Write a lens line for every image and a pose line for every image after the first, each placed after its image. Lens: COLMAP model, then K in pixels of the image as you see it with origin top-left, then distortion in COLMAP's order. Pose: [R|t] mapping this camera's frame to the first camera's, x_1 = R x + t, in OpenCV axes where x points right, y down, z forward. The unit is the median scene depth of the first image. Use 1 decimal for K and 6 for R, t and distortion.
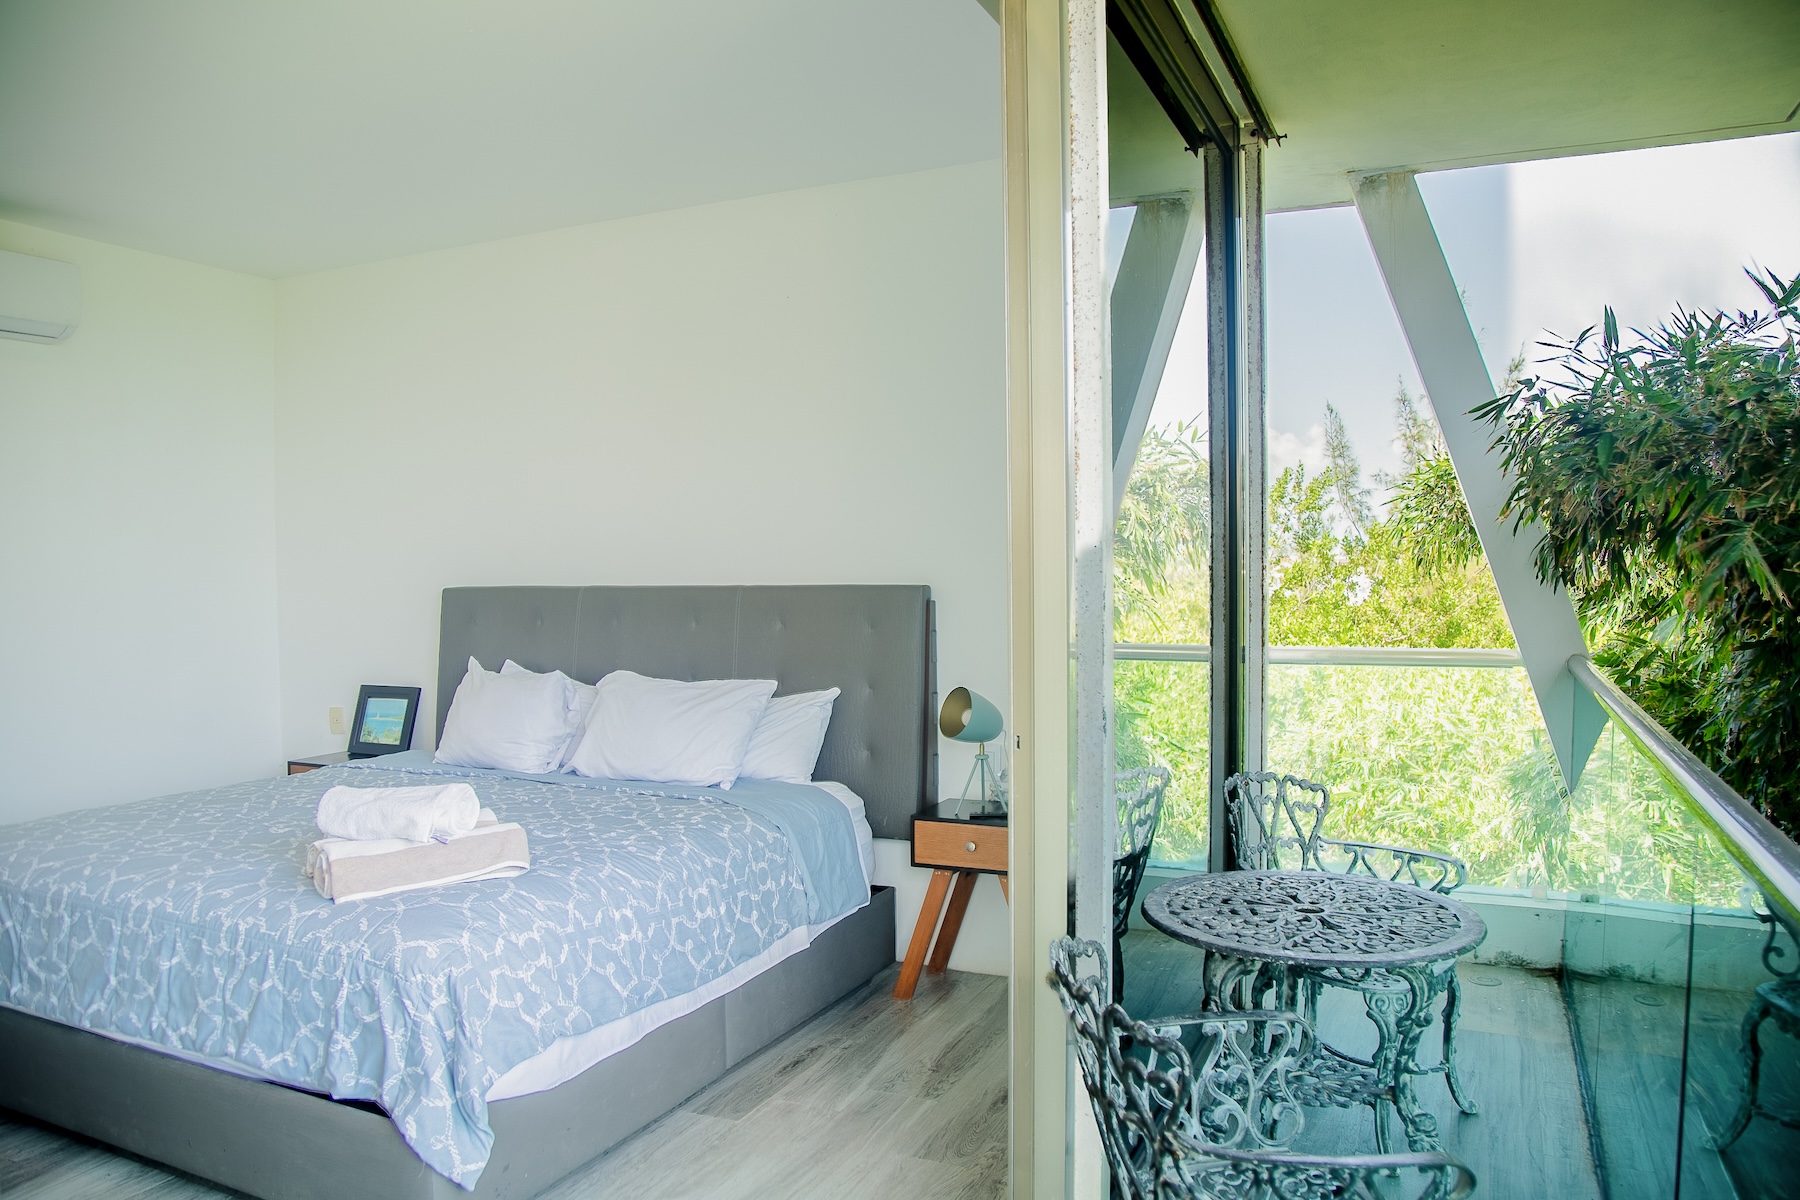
lens RADIAL K [[1269.2, 0, 900.0], [0, 1269.2, 600.0], [0, 0, 1]] dist [-0.120768, 0.072167]
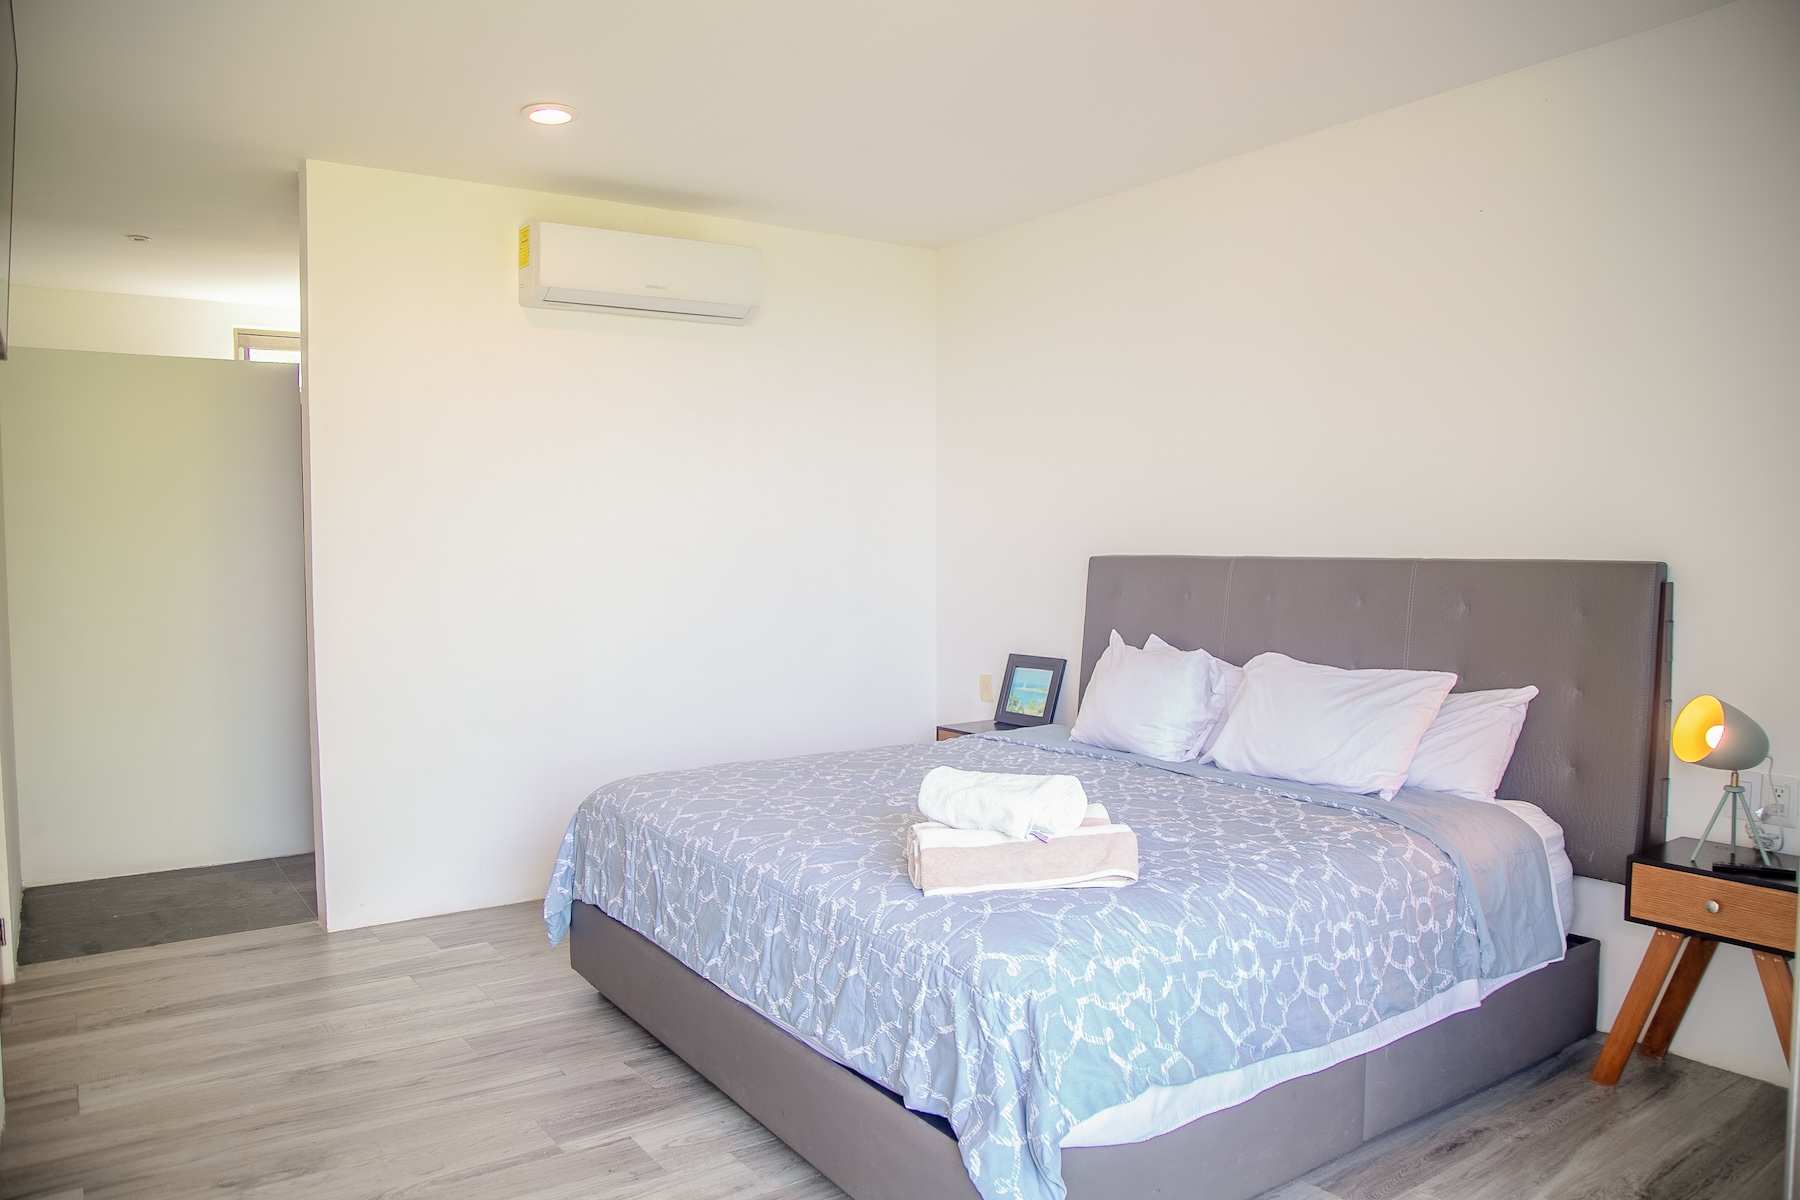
lens RADIAL K [[1269.2, 0, 900.0], [0, 1269.2, 600.0], [0, 0, 1]] dist [-0.120768, 0.072167]
pose [[0.862878, 0.030356, -0.504500, -0.003615], [-0.018854, 0.999433, 0.027889, -0.000956], [0.505060, -0.014552, 0.862961, 0.156976]]
